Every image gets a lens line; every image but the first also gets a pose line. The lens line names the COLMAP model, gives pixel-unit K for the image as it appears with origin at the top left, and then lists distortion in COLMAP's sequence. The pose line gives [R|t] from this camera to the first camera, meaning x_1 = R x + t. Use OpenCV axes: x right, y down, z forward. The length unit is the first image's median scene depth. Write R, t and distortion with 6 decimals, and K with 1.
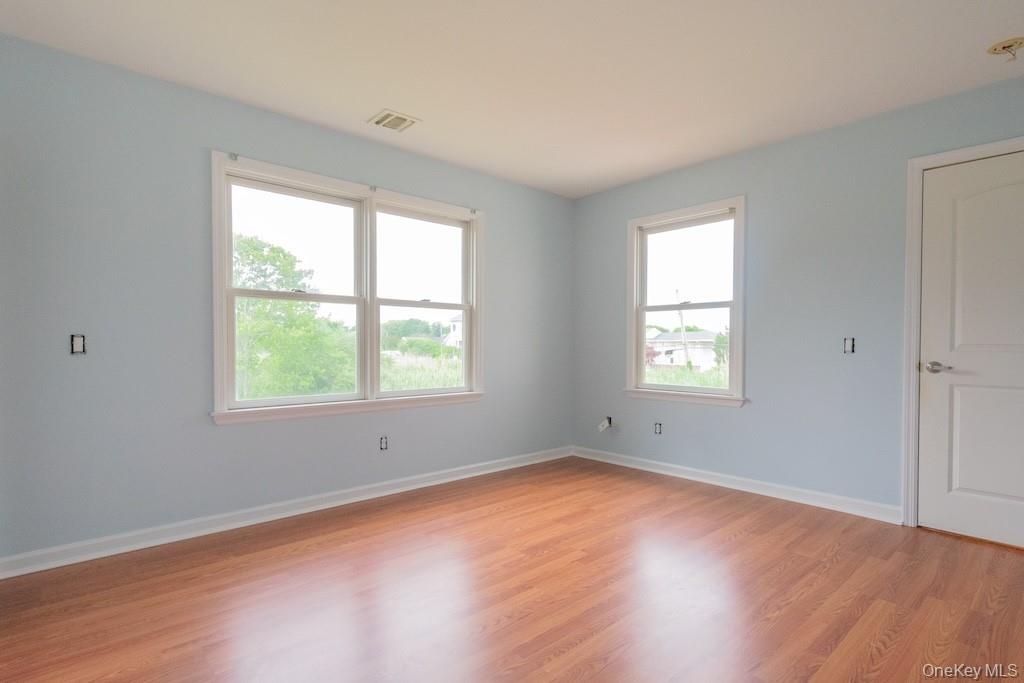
lens RADIAL K [[498.5, 0, 516.6], [0, 498.5, 347.4], [0, 0, 1]] dist [0.005815, -0.000723]
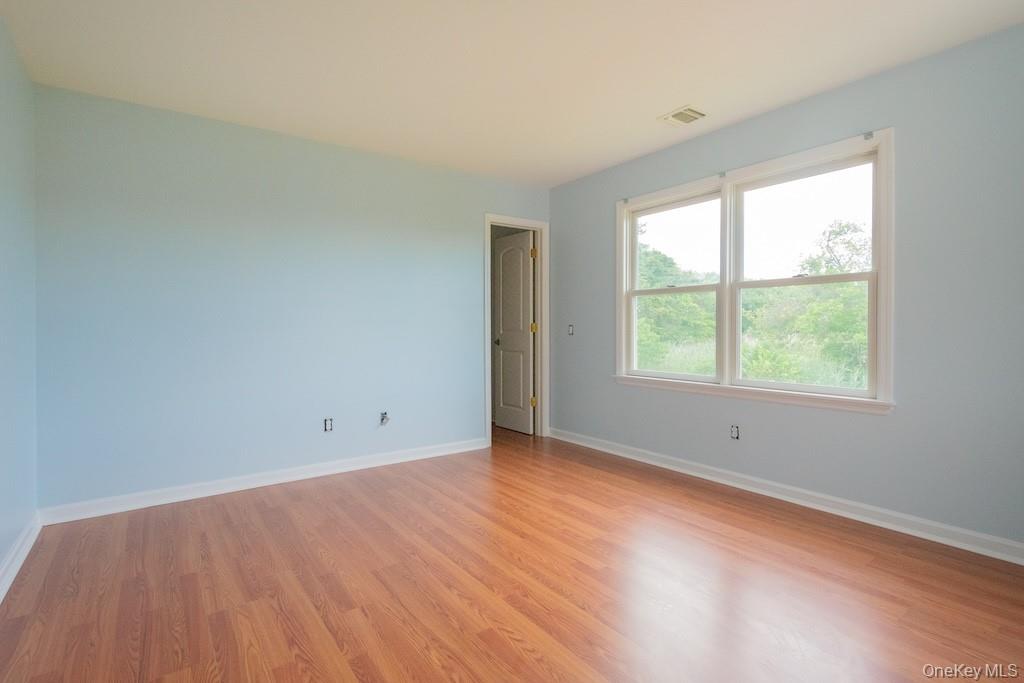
lens RADIAL K [[498.5, 0, 520.0], [0, 498.5, 324.0], [0, 0, 1]] dist [0.005815, -0.000723]
pose [[-0.085899, -0.013091, -0.996218, 0.786367], [-0.006597, 0.999899, -0.012571, -0.002537], [0.996282, 0.005492, -0.085977, 0.715973]]
